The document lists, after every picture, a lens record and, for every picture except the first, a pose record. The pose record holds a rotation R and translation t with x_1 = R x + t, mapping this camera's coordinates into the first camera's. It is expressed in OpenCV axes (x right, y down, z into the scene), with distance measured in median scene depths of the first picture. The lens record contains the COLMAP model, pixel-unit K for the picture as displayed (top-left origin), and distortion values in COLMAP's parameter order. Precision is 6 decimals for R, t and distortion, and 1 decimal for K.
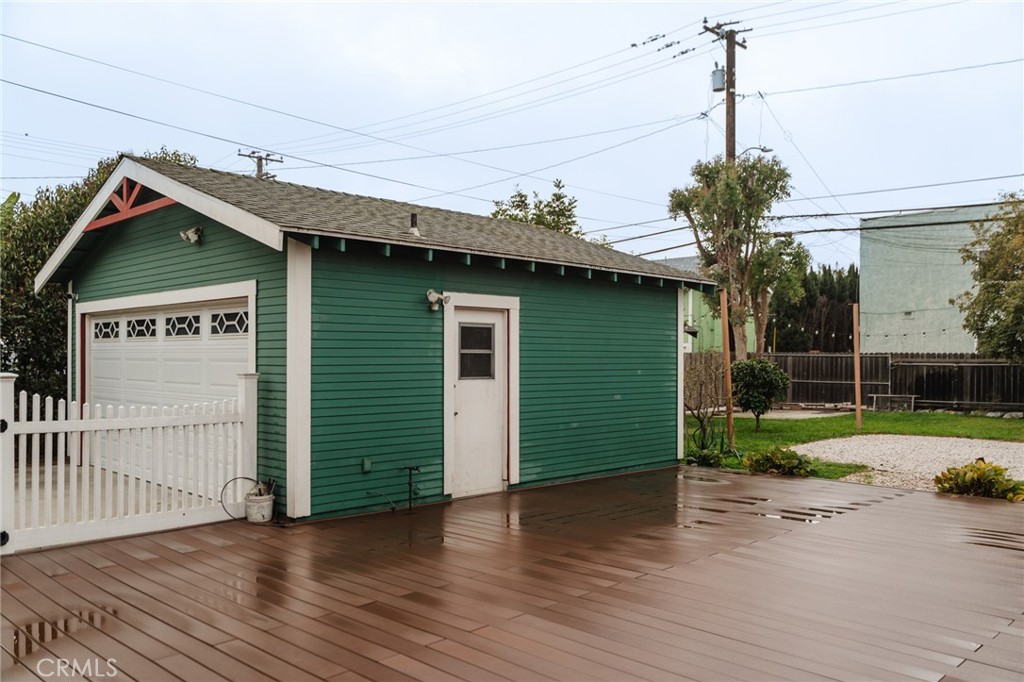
lens RADIAL K [[829.1, 0, 511.1], [0, 829.1, 341.6], [0, 0, 1]] dist [-0.002293, 0.000977]
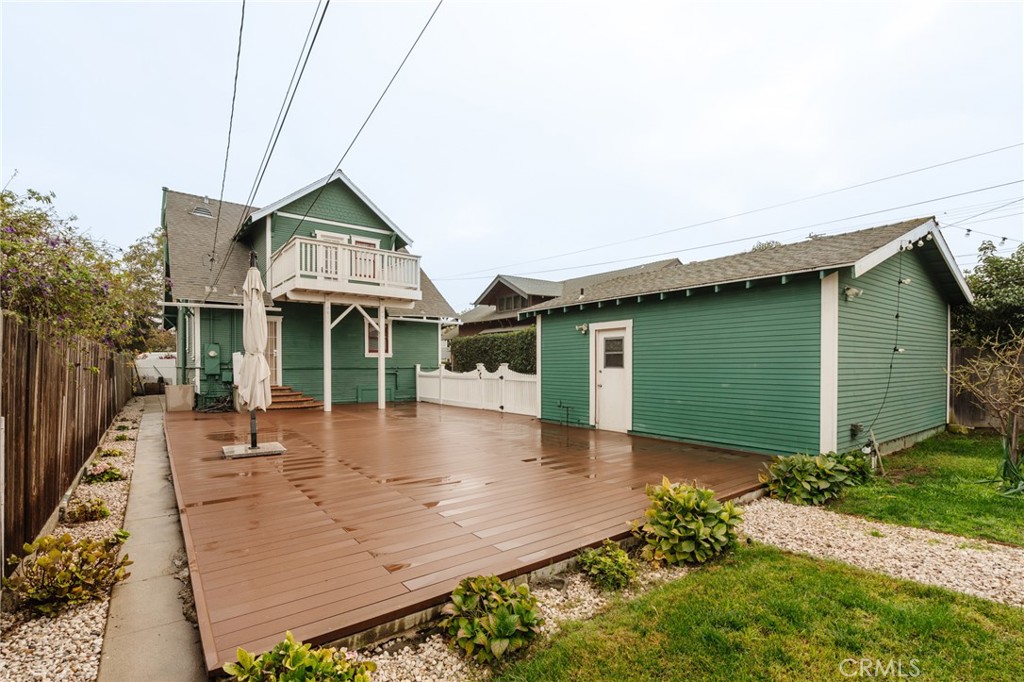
lens RADIAL K [[468.6, 0, 493.9], [0, 468.6, 376.1], [0, 0, 1]] dist [-0.009552, 0.002813]
pose [[-0.173507, 0.018522, -0.984658, 1.017459], [0.022863, 0.999629, 0.014775, 0.041791], [0.984567, -0.019949, -0.173866, 0.918158]]
